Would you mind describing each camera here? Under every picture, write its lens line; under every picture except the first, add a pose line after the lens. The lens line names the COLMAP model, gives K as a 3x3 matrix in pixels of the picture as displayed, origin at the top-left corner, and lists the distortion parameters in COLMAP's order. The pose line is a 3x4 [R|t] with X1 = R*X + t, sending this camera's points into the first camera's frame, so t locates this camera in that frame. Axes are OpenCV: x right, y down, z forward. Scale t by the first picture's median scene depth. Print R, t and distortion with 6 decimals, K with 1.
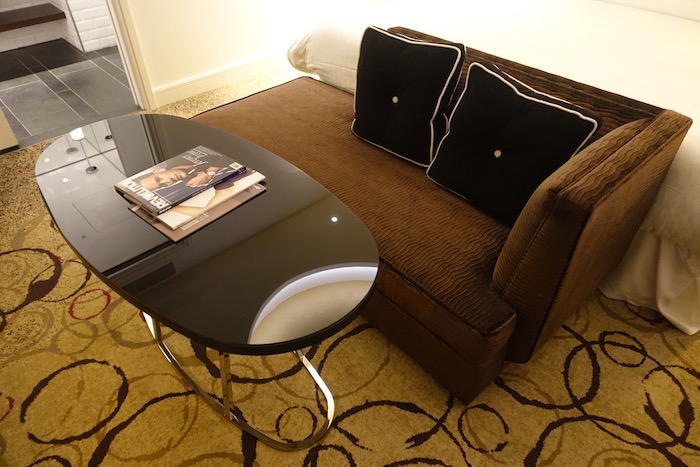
lens RADIAL K [[488.4, 0, 350.0], [0, 488.4, 233.5], [0, 0, 1]] dist [-0.000437, -0.000624]
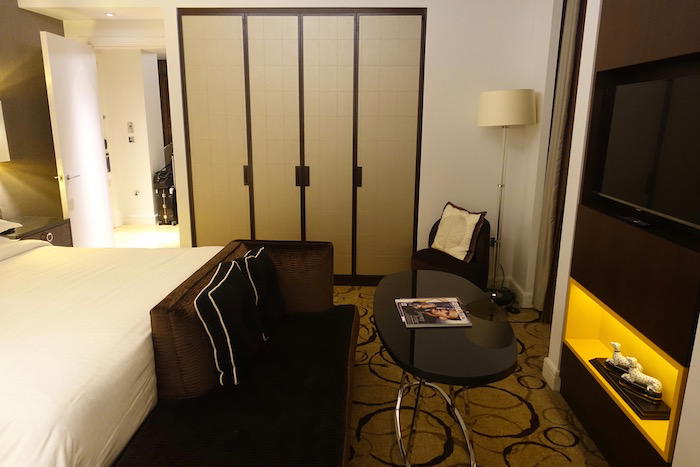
lens RADIAL K [[488.4, 0, 350.0], [0, 488.4, 233.5], [0, 0, 1]] dist [-0.000437, -0.000624]
pose [[-0.691627, -0.166641, 0.702768, -1.129899], [0.467489, 0.638414, 0.611459, -1.276148], [-0.550551, 0.751438, -0.363642, 1.396437]]
